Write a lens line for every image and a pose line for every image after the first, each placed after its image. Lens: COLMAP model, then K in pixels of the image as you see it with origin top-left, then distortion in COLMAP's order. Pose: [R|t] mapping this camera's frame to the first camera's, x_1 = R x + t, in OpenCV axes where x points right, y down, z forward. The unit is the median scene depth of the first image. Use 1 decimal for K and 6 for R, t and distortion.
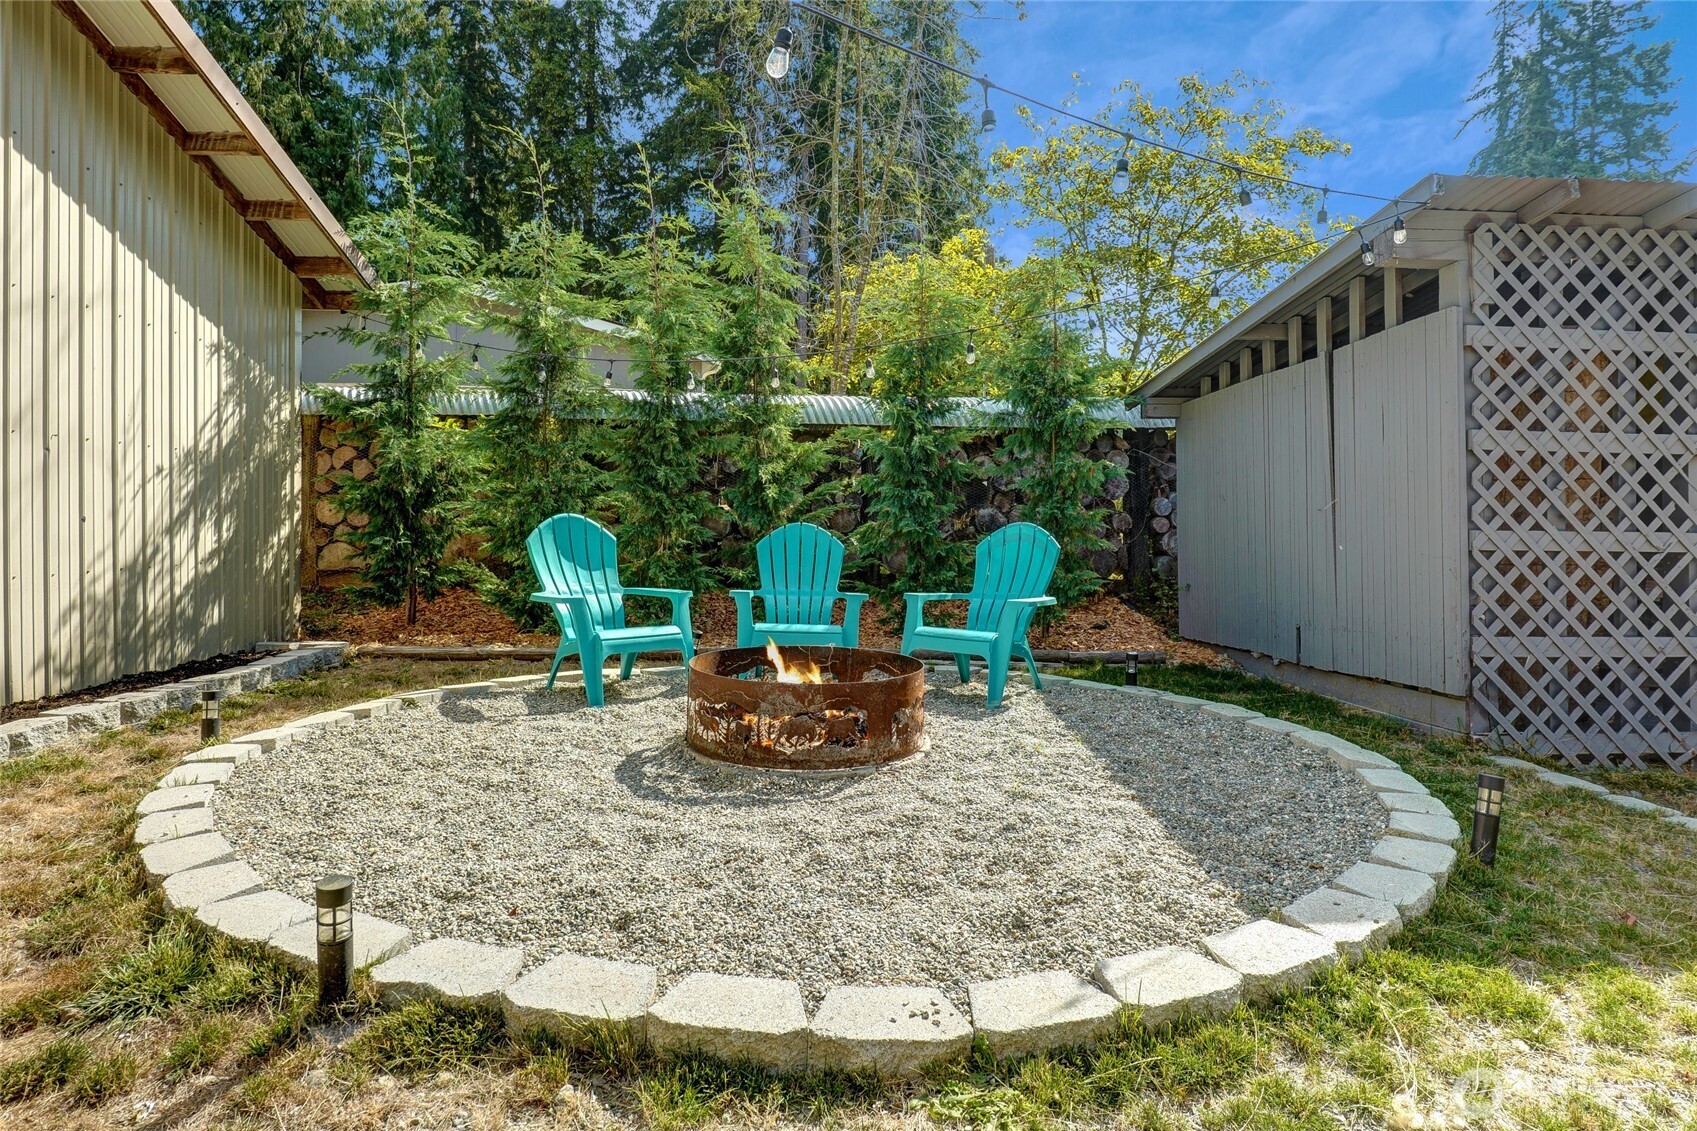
lens RADIAL K [[985.5, 0, 835.8], [0, 985.5, 528.9], [0, 0, 1]] dist [0.002555, 0.000953]
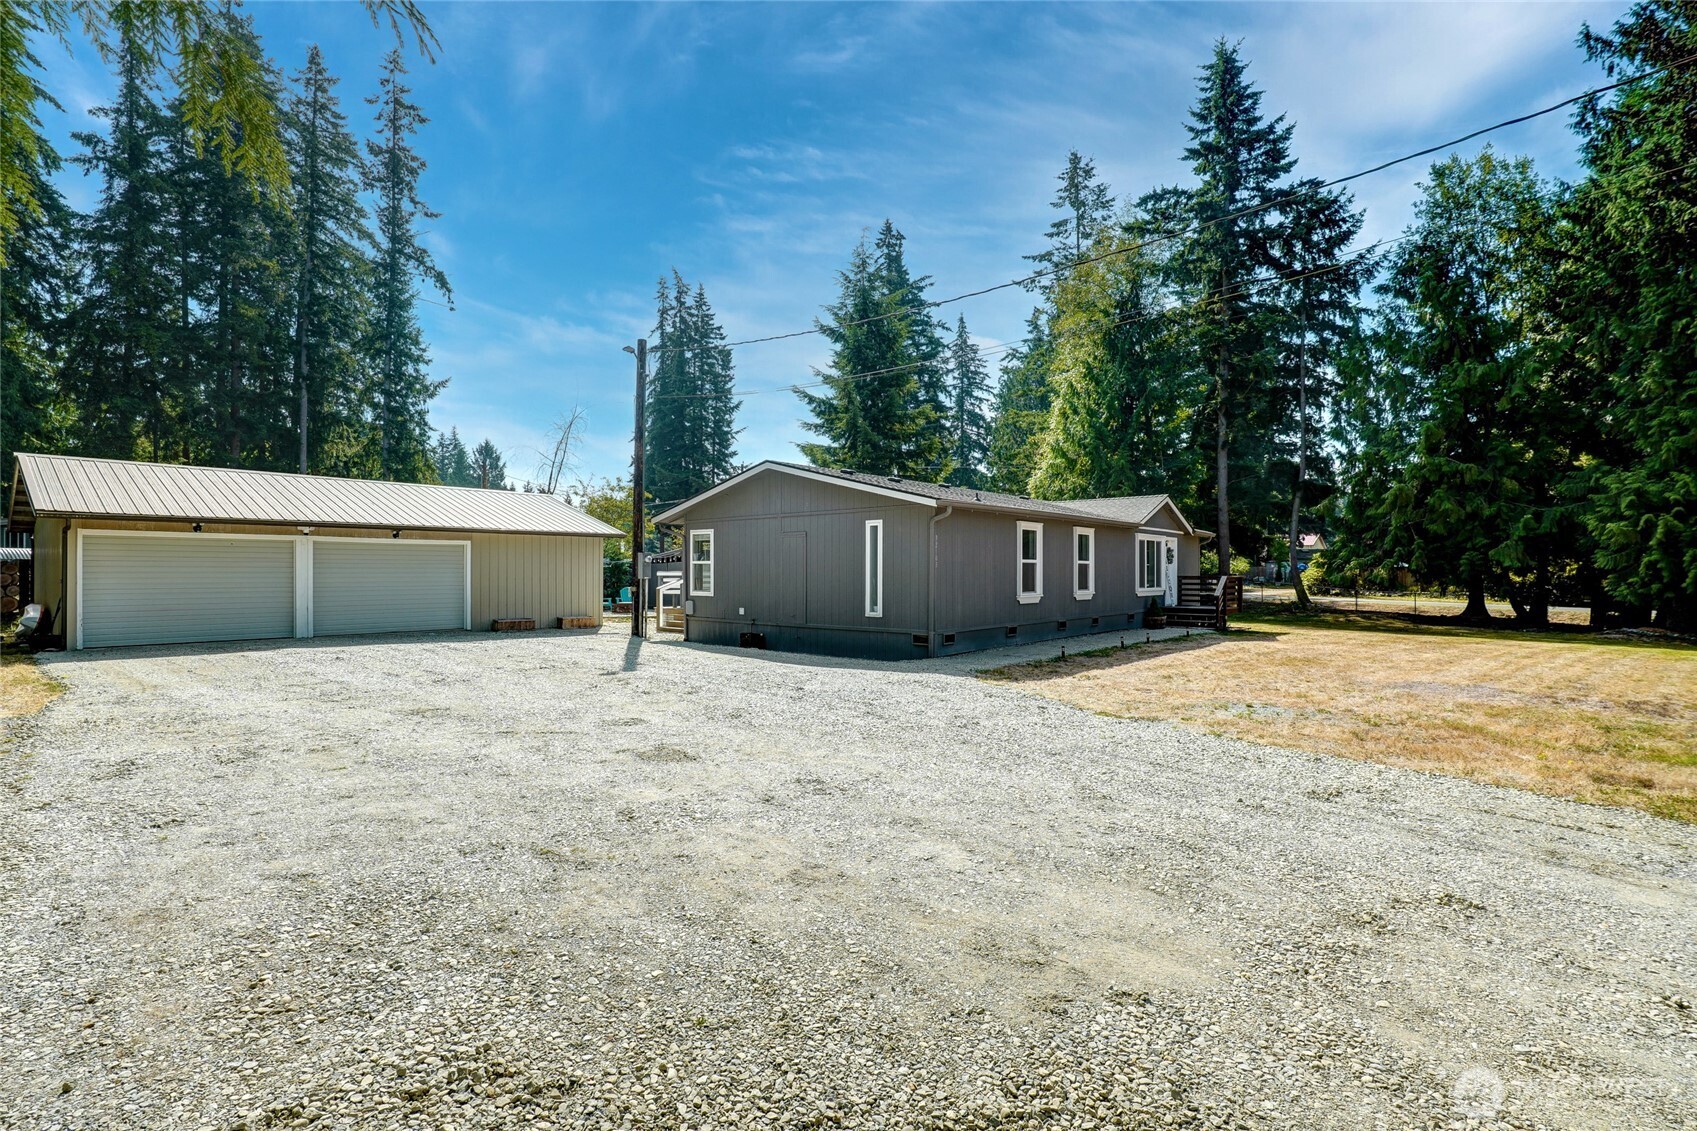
lens RADIAL K [[785.7, 0, 849.1], [0, 785.7, 572.6], [0, 0, 1]] dist [-0.017363, 0.002717]
pose [[0.669717, -0.010304, 0.742545, -4.956263], [0.014261, 0.999898, 0.001012, -0.160666], [-0.742479, 0.009912, 0.669796, -6.378422]]
